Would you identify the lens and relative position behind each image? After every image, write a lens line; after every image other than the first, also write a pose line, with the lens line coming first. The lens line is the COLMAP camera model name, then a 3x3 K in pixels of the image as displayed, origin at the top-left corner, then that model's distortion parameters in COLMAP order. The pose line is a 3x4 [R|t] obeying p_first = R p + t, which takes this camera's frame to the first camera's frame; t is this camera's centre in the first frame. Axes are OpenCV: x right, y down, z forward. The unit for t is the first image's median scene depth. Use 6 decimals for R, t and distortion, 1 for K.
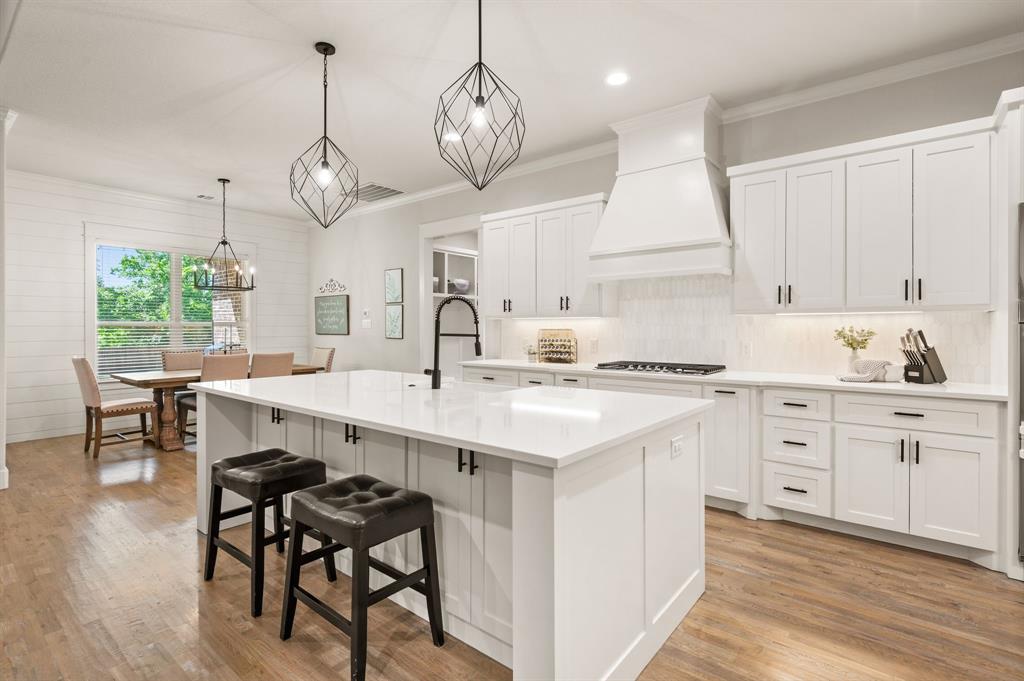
lens RADIAL K [[481.7, 0, 512.3], [0, 481.7, 332.0], [0, 0, 1]] dist [-0.003996, -0.000656]
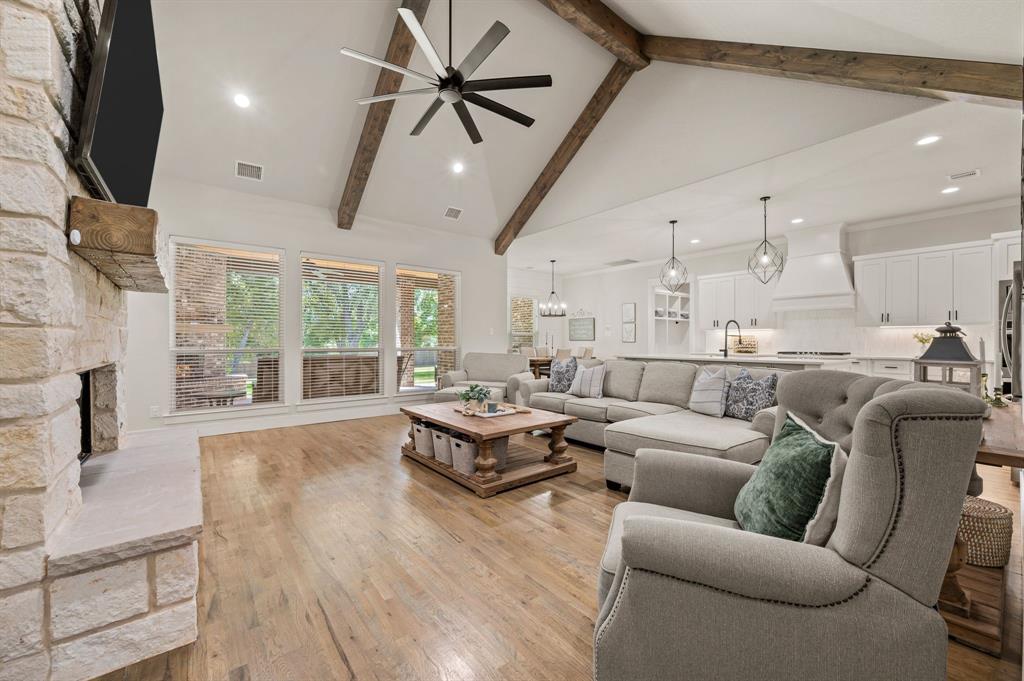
lens RADIAL K [[405.4, 0, 517.8], [0, 405.4, 343.1], [0, 0, 1]] dist [-0.003370, -0.000138]
pose [[0.978084, 0.002223, -0.208201, -0.563876], [-0.003262, 0.999984, -0.004645, 0.042427], [0.208187, 0.005223, 0.978075, -0.942020]]
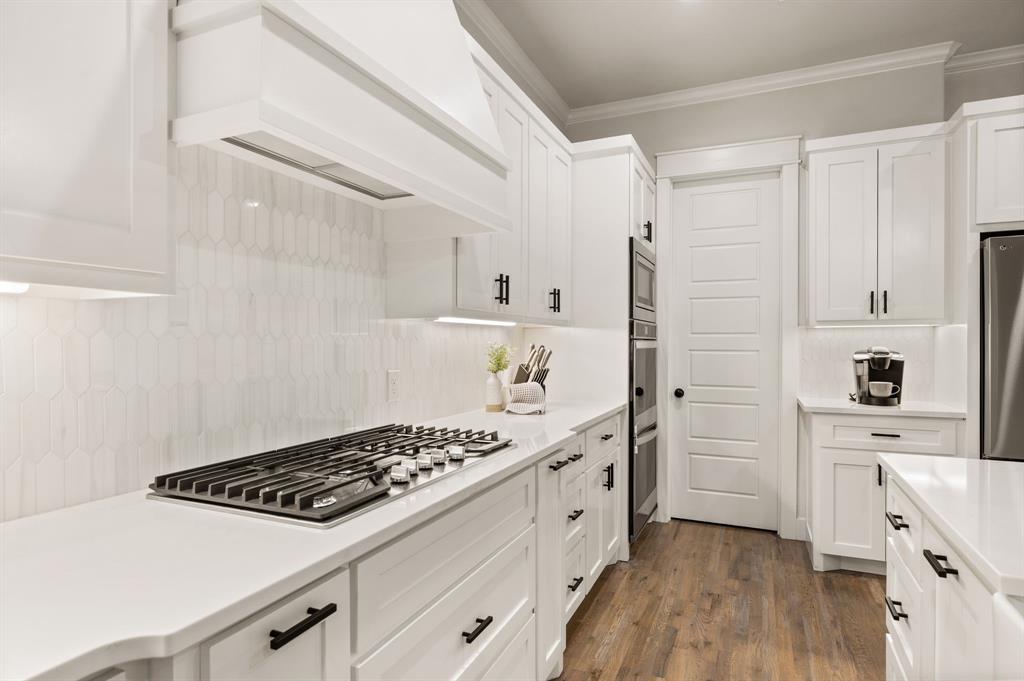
lens RADIAL K [[554.3, 0, 512.0], [0, 554.3, 346.4], [0, 0, 1]] dist [-0.005088, -0.001092]
pose [[-0.250528, 0.001537, 0.968108, -0.106847], [0.020845, 0.999775, 0.003807, -0.005076], [-0.967885, 0.021134, -0.250504, 1.006553]]
